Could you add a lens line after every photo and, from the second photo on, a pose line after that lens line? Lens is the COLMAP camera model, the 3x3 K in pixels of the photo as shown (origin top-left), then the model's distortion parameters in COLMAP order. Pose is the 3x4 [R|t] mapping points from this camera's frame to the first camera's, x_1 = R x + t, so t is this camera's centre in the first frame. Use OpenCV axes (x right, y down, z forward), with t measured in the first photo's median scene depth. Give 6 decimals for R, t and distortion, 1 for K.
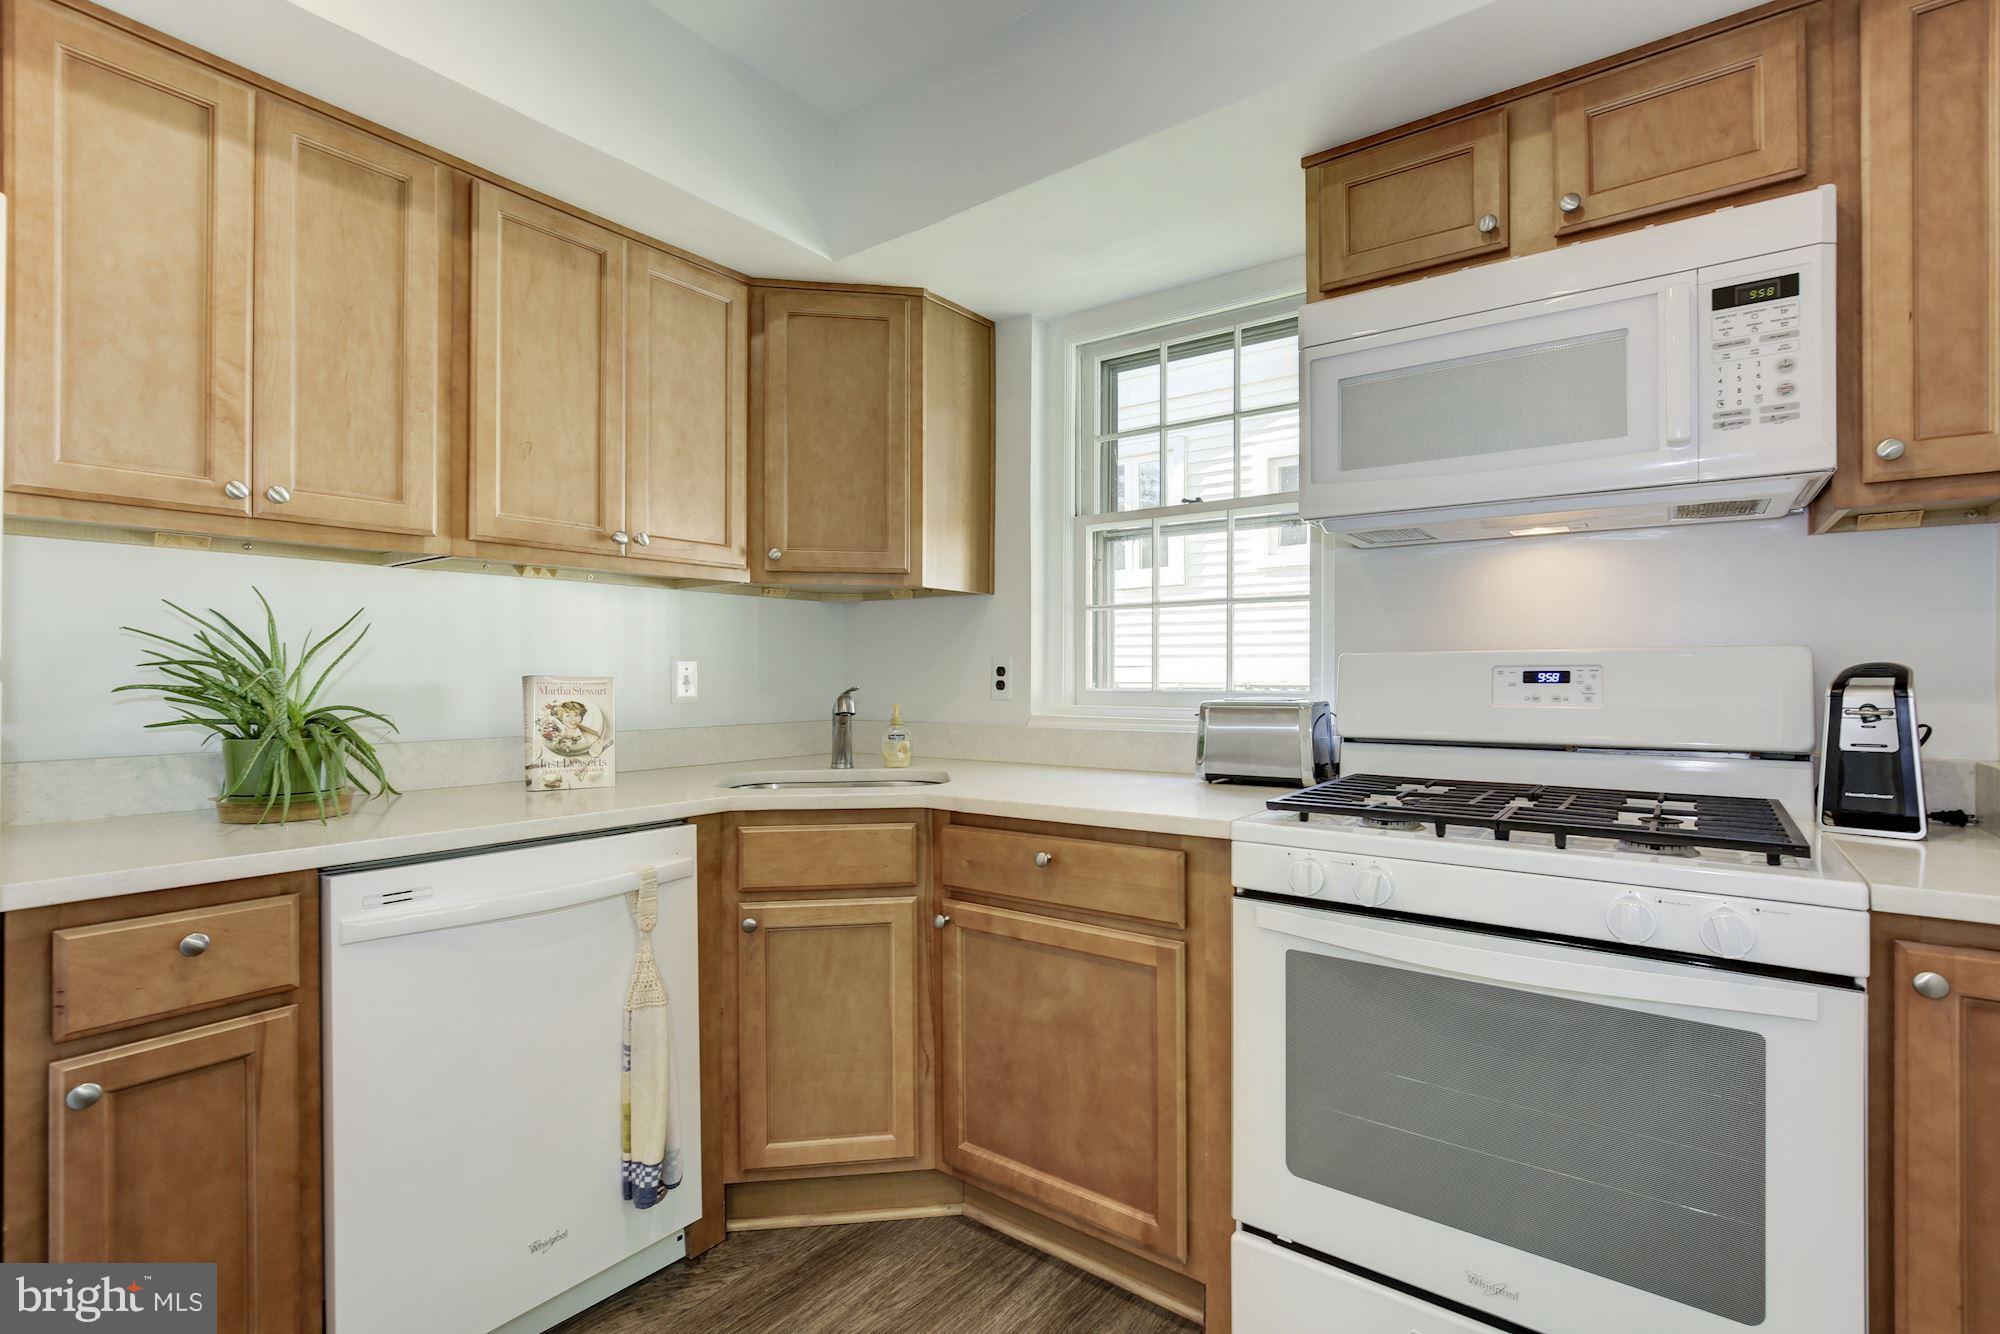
lens RADIAL K [[907.0, 0, 1009.9], [0, 907.0, 672.3], [0, 0, 1]] dist [-0.016760, 0.004341]
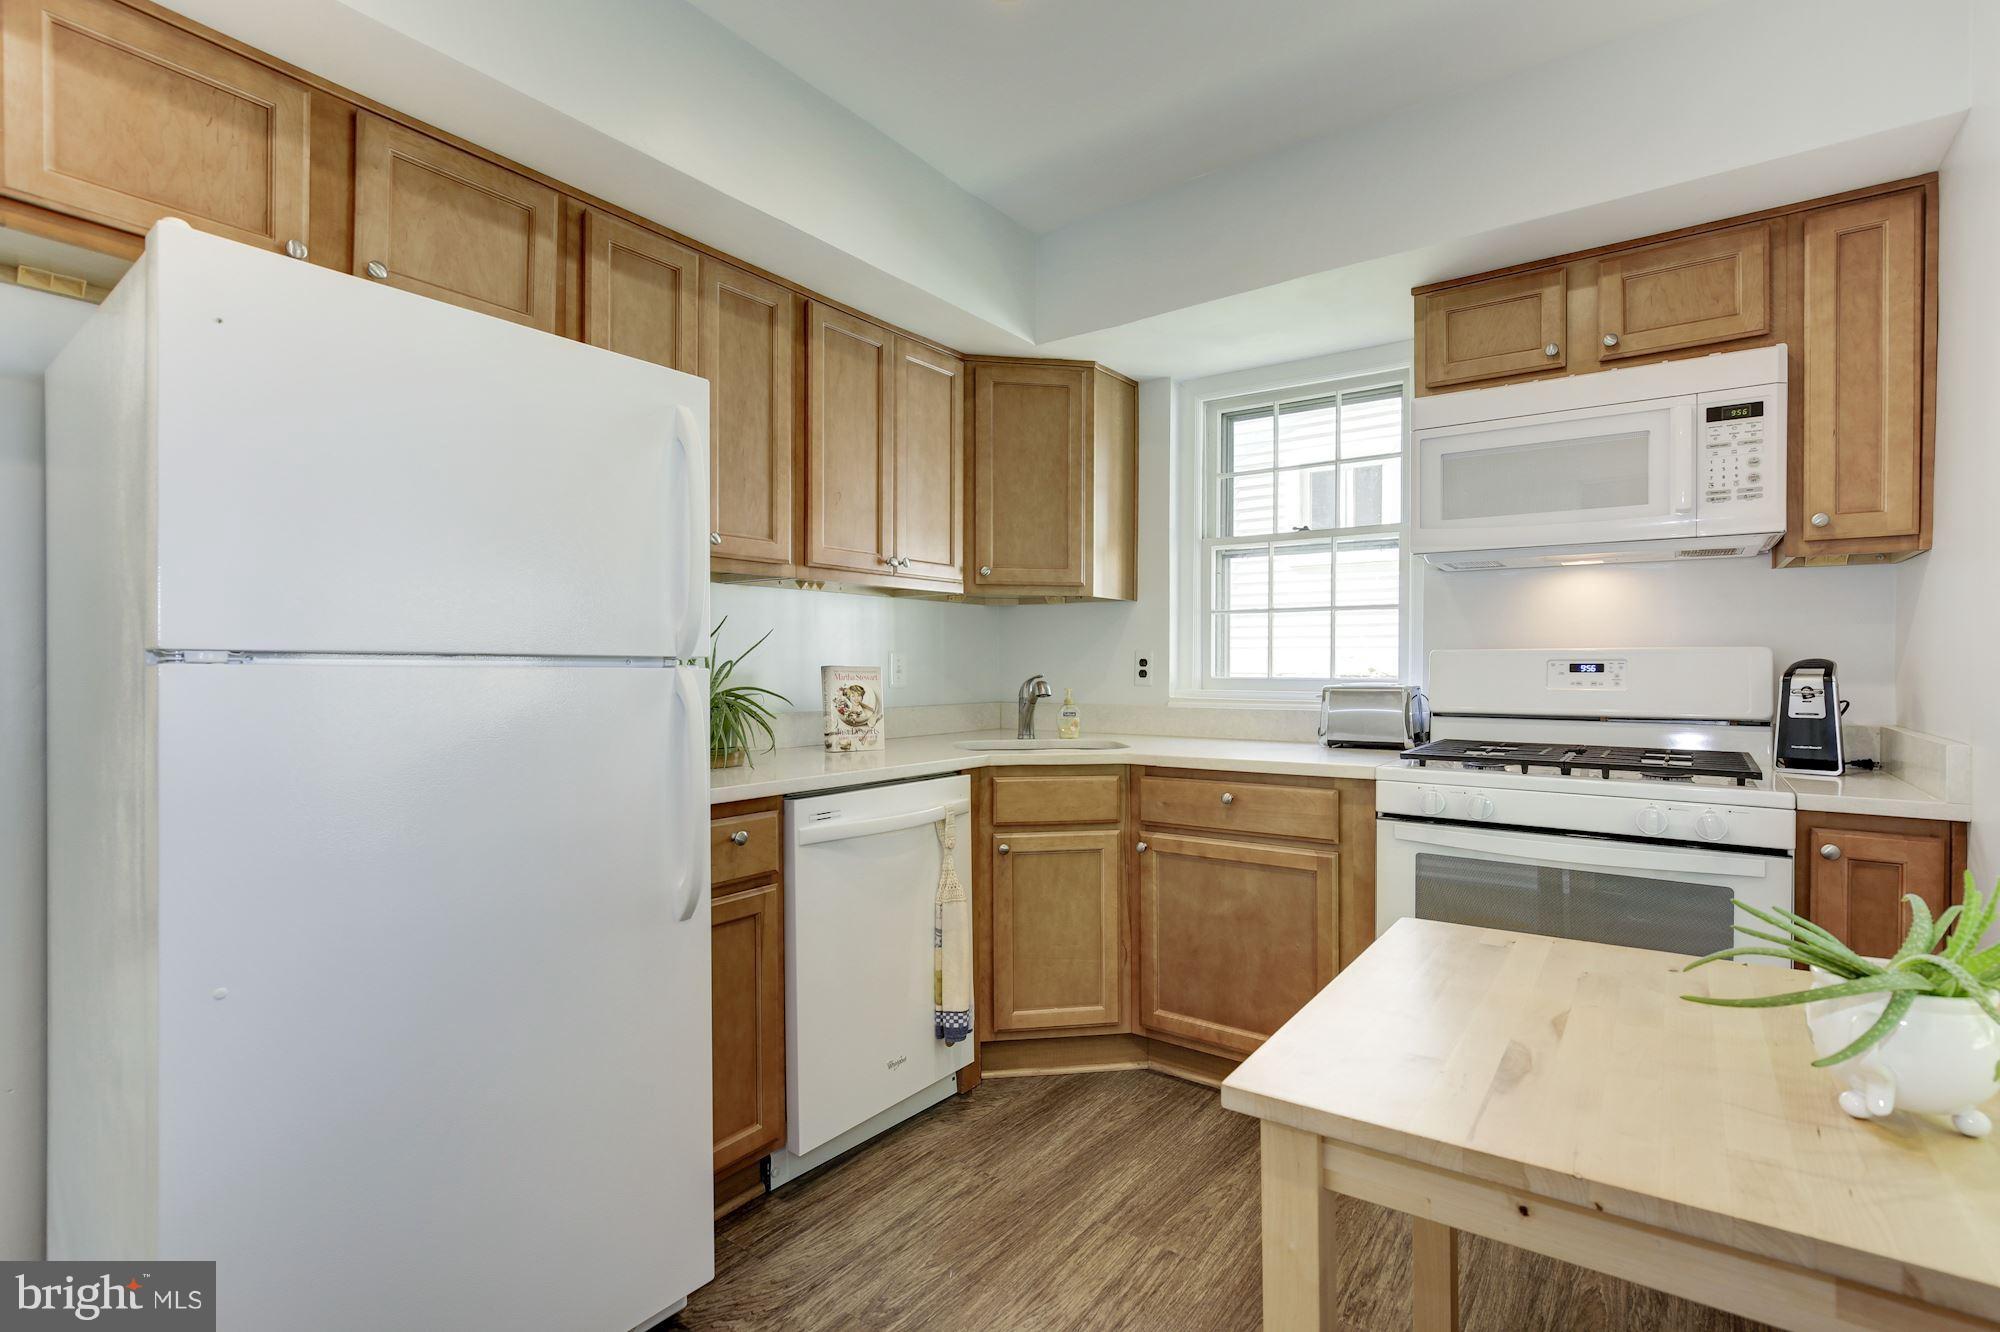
lens RADIAL K [[921.0, 0, 1012.5], [0, 921.0, 671.1], [0, 0, 1]] dist [-0.013254, 0.000315]
pose [[0.999928, 0.001649, 0.011905, -0.310780], [-0.001762, 0.999954, 0.009460, -0.001756], [-0.011889, -0.009480, 0.999884, -0.406503]]
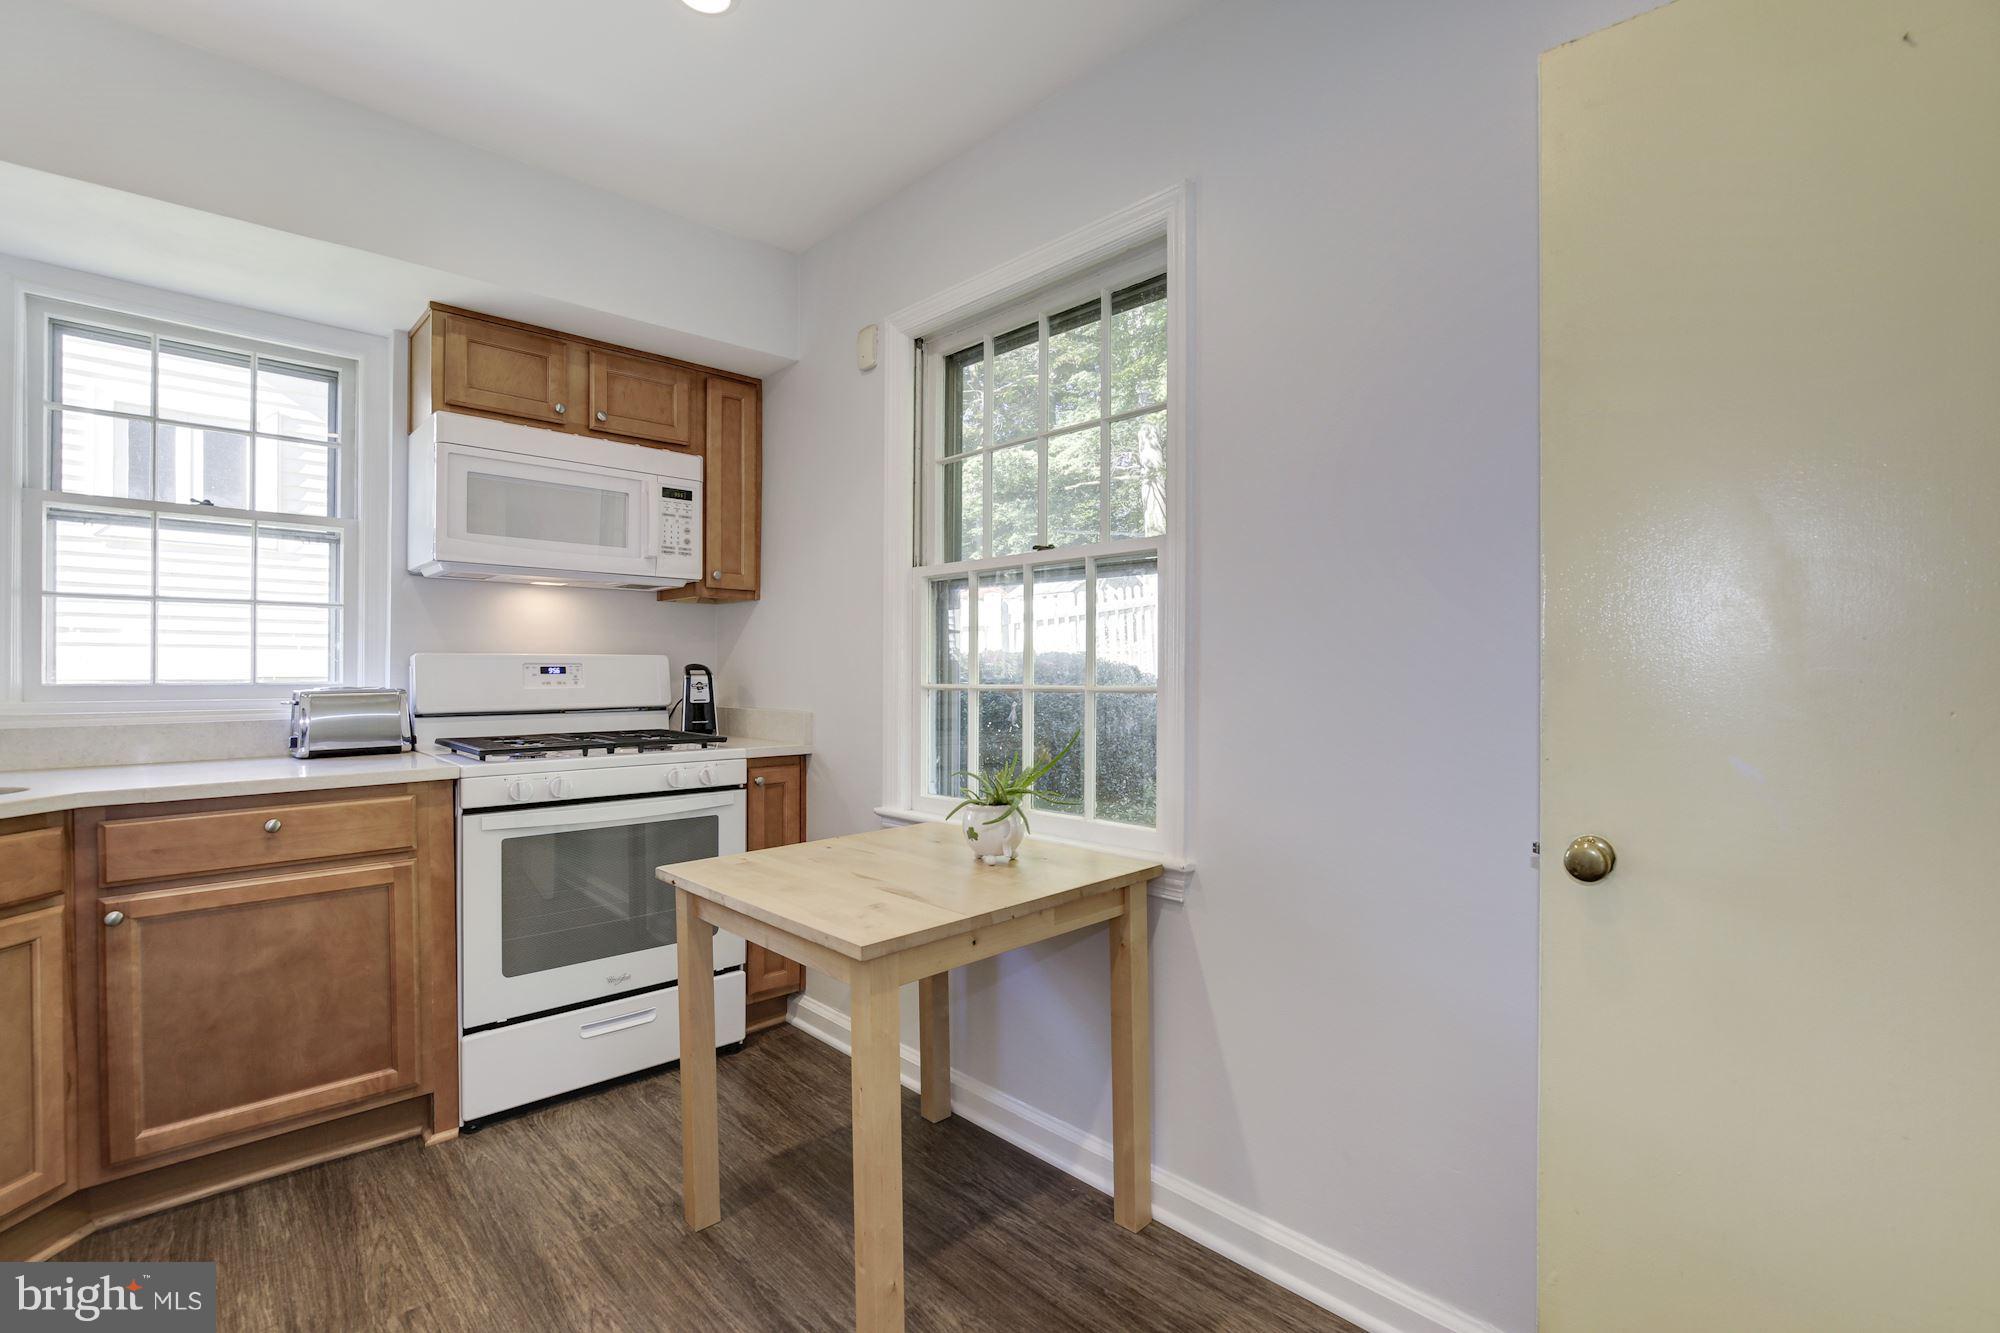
lens RADIAL K [[907.0, 0, 1009.9], [0, 907.0, 671.8], [0, 0, 1]] dist [-0.016760, 0.004341]
pose [[0.163903, -0.000781, 0.986476, -0.950719], [-0.003221, 0.999994, 0.001327, 0.003047], [-0.986471, -0.003395, 0.163899, -0.128016]]
